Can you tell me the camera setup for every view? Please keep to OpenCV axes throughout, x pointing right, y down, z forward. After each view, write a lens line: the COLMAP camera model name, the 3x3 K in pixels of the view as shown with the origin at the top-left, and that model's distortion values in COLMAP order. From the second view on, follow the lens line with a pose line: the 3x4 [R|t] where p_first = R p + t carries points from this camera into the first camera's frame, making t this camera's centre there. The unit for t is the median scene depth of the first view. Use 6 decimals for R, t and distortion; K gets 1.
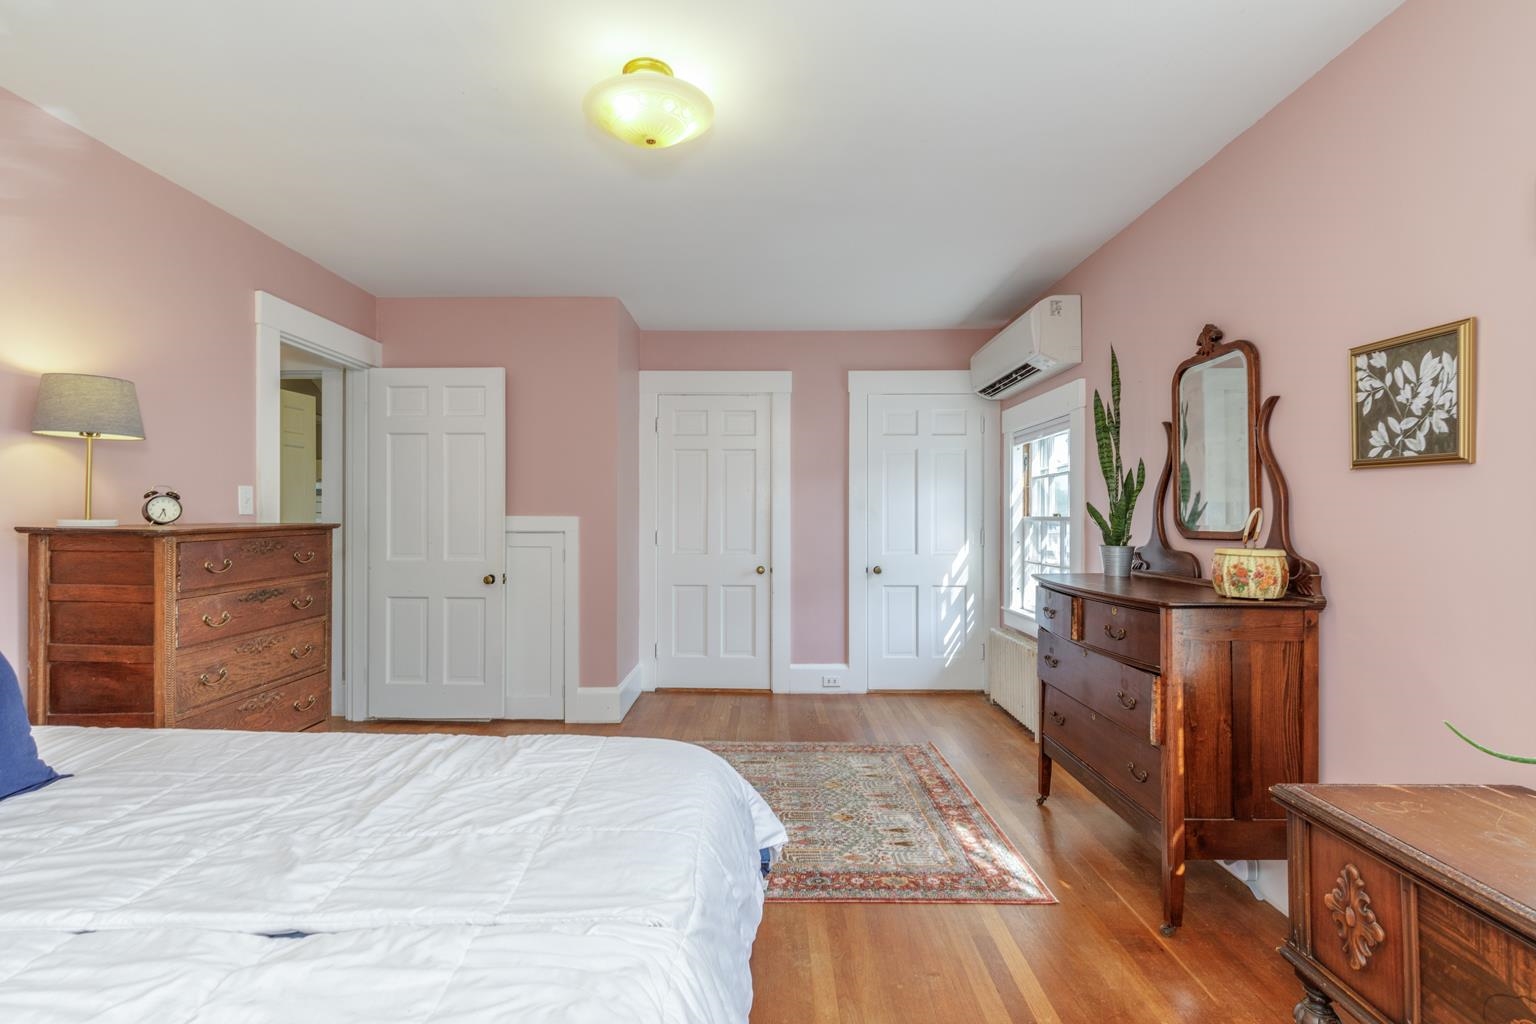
lens RADIAL K [[709.7, 0, 751.8], [0, 709.7, 520.9], [0, 0, 1]] dist [0.000886, -0.000266]
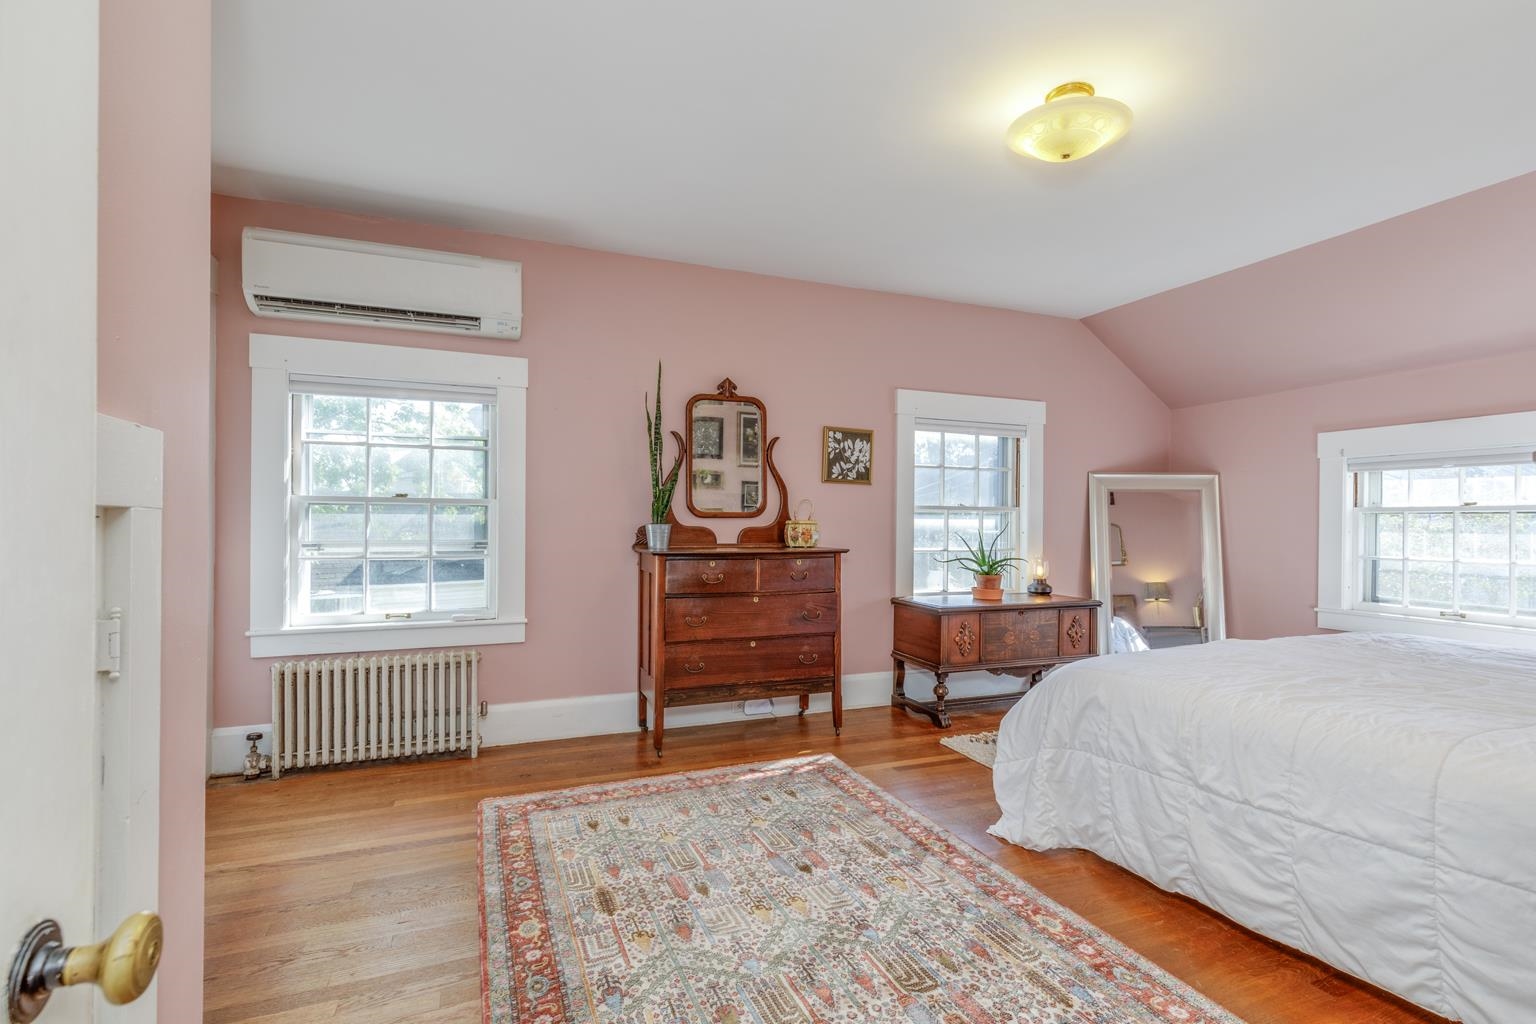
lens RADIAL K [[709.7, 0, 751.8], [0, 709.7, 520.9], [0, 0, 1]] dist [0.000886, -0.000266]
pose [[-0.377665, -0.004307, 0.925932, -1.105396], [-0.002877, 0.999990, 0.003478, 0.038845], [-0.925938, -0.001350, -0.377674, 2.092786]]
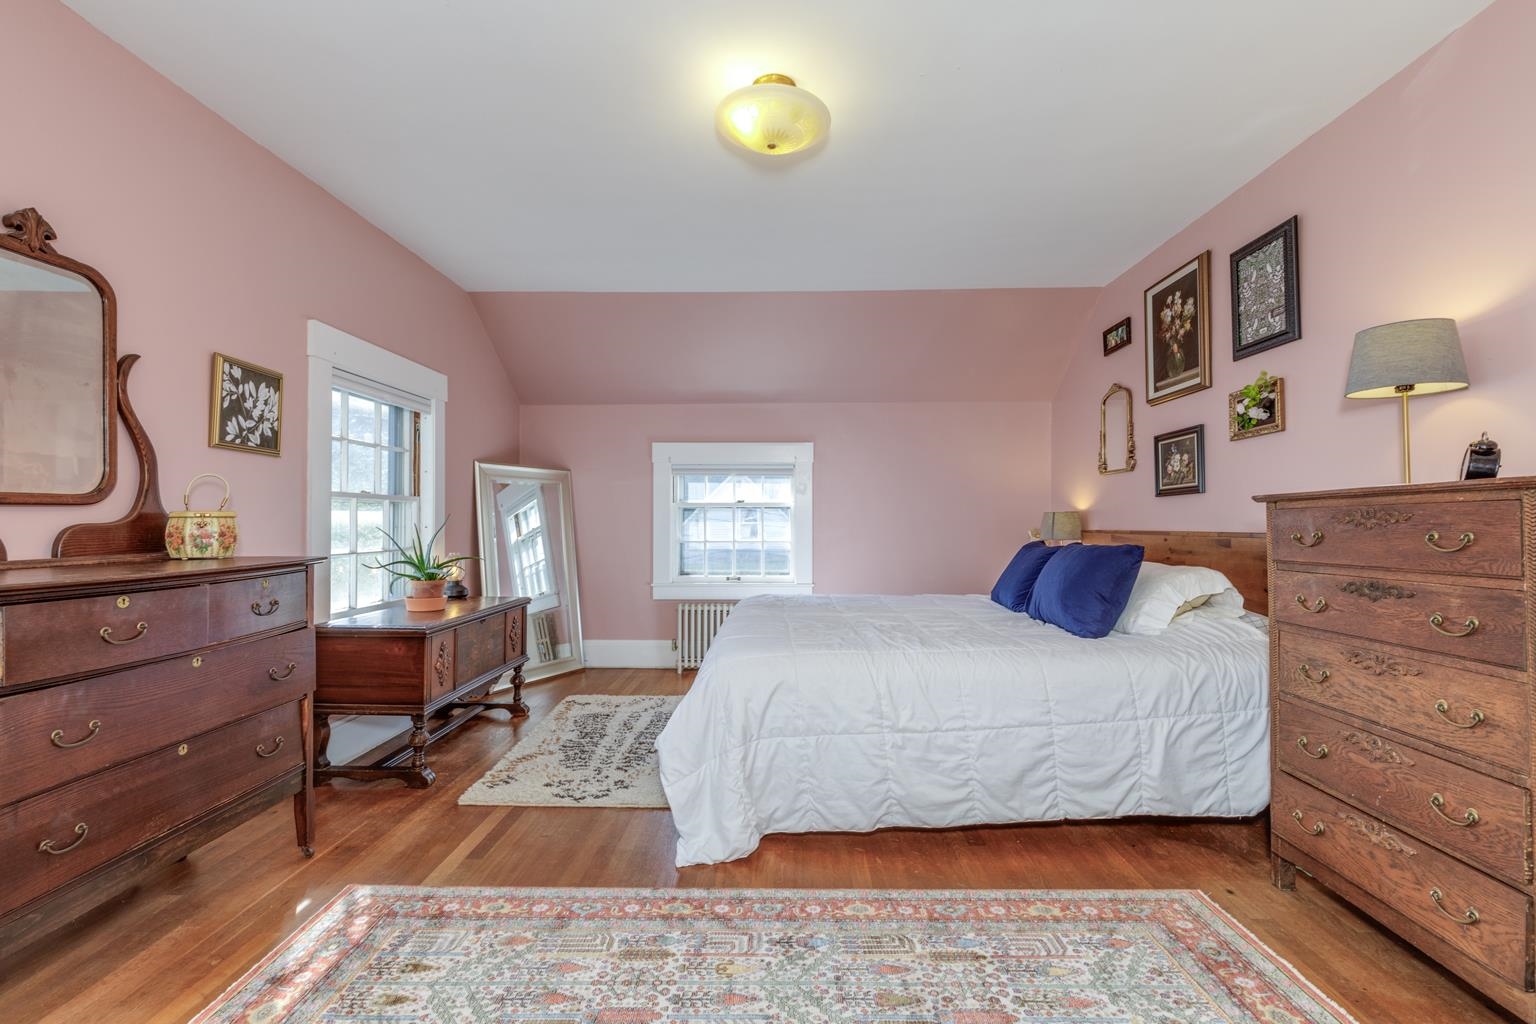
lens RADIAL K [[707.7, 0, 768.0], [0, 707.7, 512.0], [0, 0, 1]] dist [0.008851, -0.000499]
pose [[-0.999976, -0.003090, 0.006168, -0.160841], [-0.003123, 0.999981, -0.005335, 0.049389], [-0.006152, -0.005354, -0.999967, 2.354587]]
